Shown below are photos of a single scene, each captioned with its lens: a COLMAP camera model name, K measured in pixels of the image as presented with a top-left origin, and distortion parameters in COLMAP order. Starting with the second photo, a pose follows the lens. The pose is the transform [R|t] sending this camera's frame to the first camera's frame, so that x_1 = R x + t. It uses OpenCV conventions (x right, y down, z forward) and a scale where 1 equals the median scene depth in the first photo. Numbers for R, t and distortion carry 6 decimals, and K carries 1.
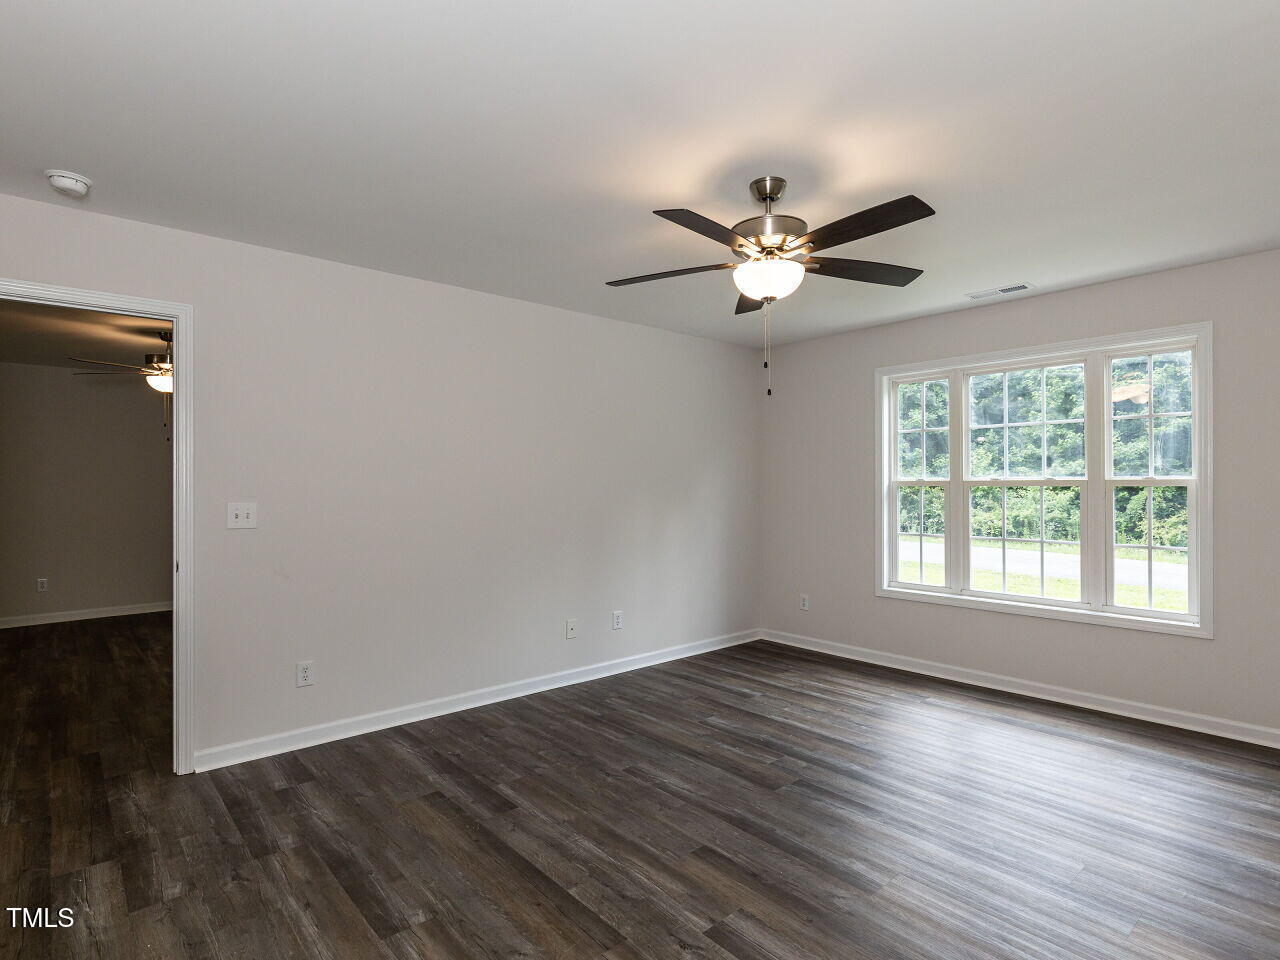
lens RADIAL K [[665.7, 0, 634.3], [0, 665.7, 481.7], [0, 0, 1]] dist [0.004719, -0.001712]
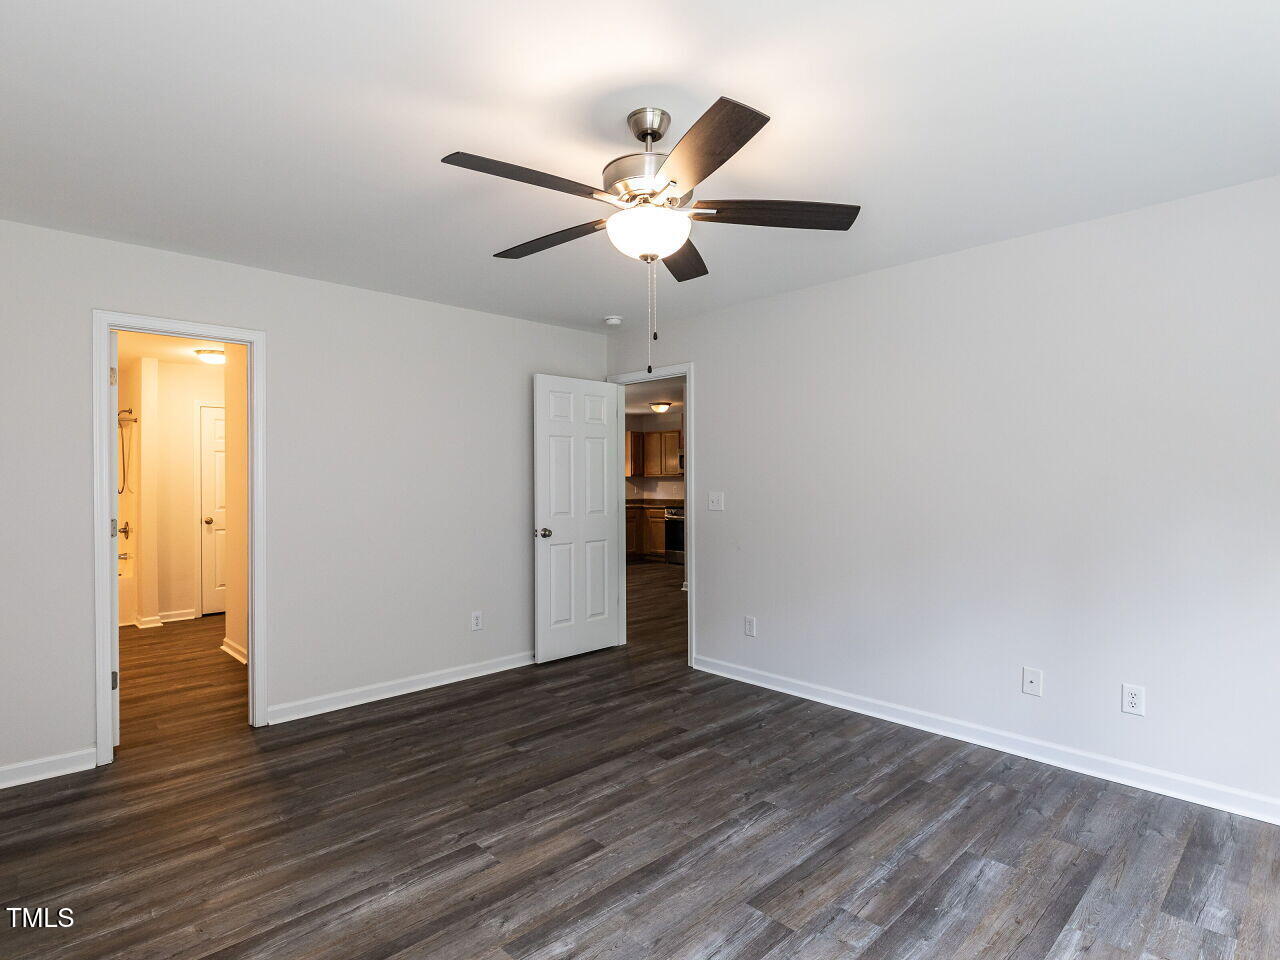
lens RADIAL K [[665.7, 0, 638.9], [0, 665.7, 481.0], [0, 0, 1]] dist [0.004719, -0.001712]
pose [[0.062314, 0.002968, -0.998052, 0.835929], [0.008204, 0.999960, 0.003485, 0.000165], [0.998023, -0.008406, 0.062287, 0.758719]]
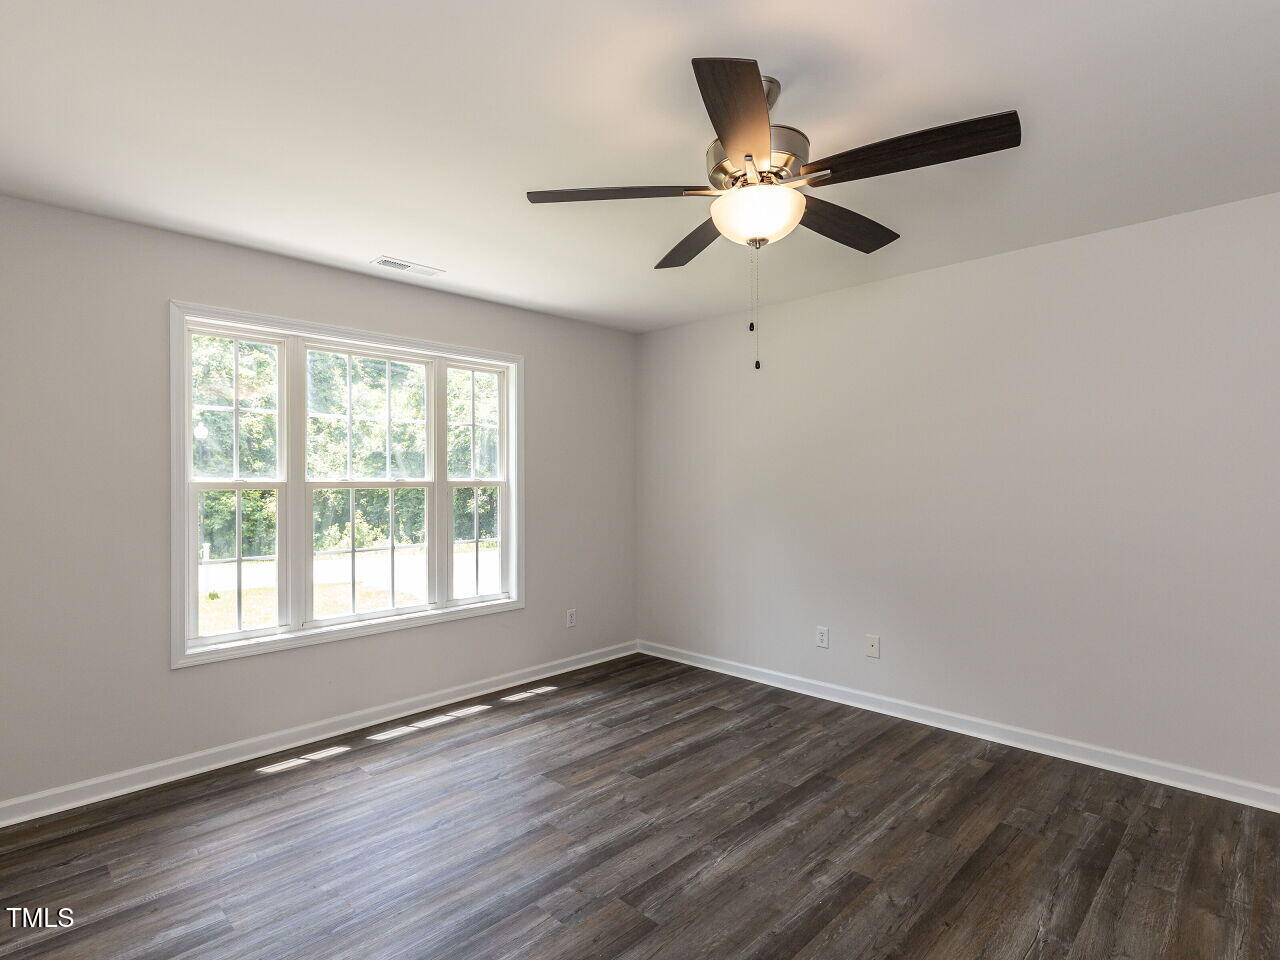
lens RADIAL K [[665.7, 0, 633.1], [0, 665.7, 473.9], [0, 0, 1]] dist [0.004719, -0.001712]
pose [[-0.073584, 0.012151, 0.997215, -0.442978], [0.000741, 0.999926, -0.012129, -0.000554], [-0.997289, -0.000154, -0.073587, 0.972282]]
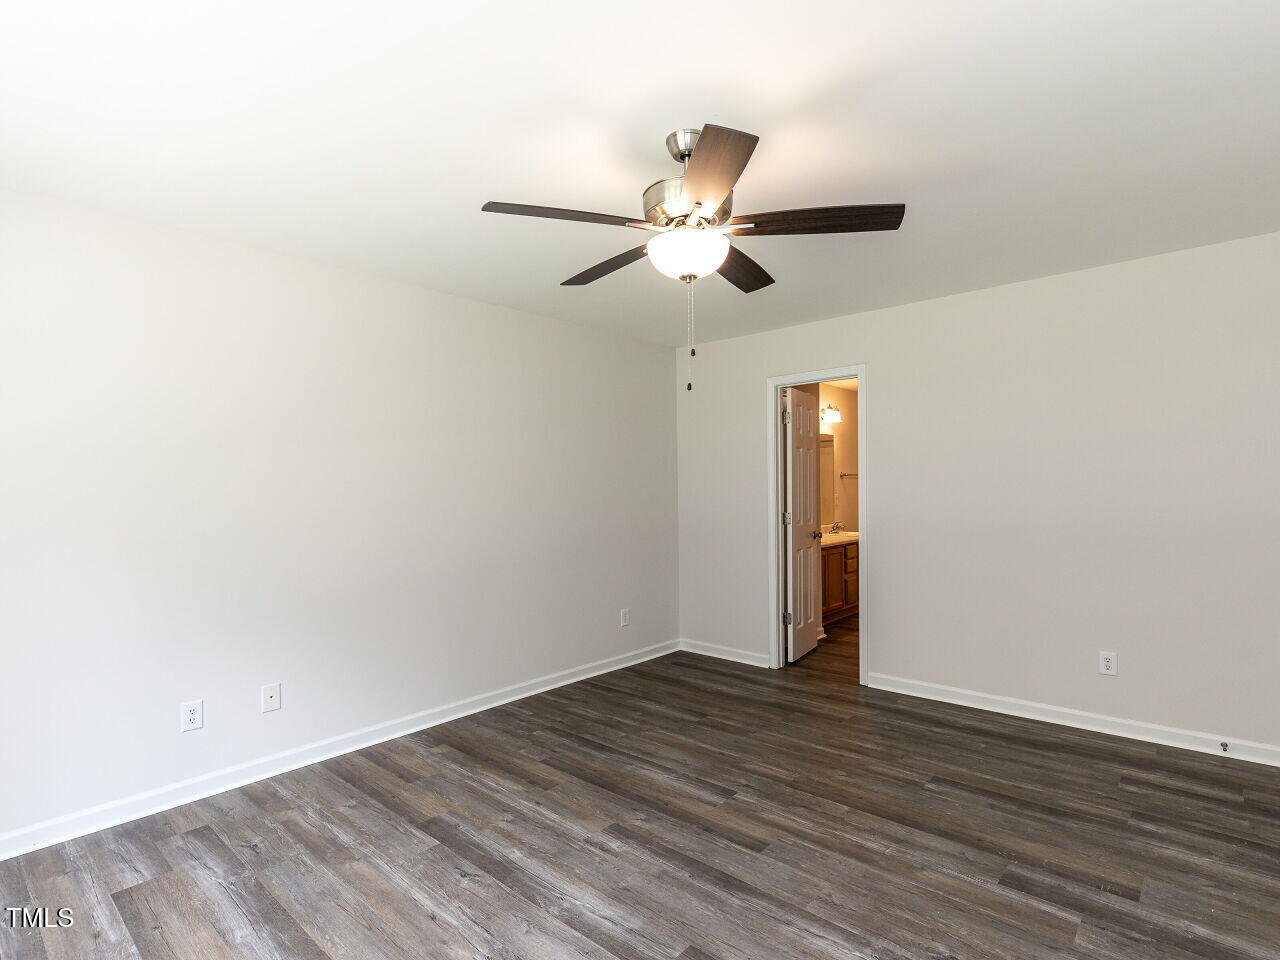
lens RADIAL K [[665.7, 0, 645.6], [0, 665.7, 487.1], [0, 0, 1]] dist [0.004719, -0.001712]
pose [[-0.990007, 0.015303, -0.140187, 0.310696], [0.016092, 0.999860, -0.004496, -0.000815], [0.140098, -0.006707, -0.990115, 1.505453]]
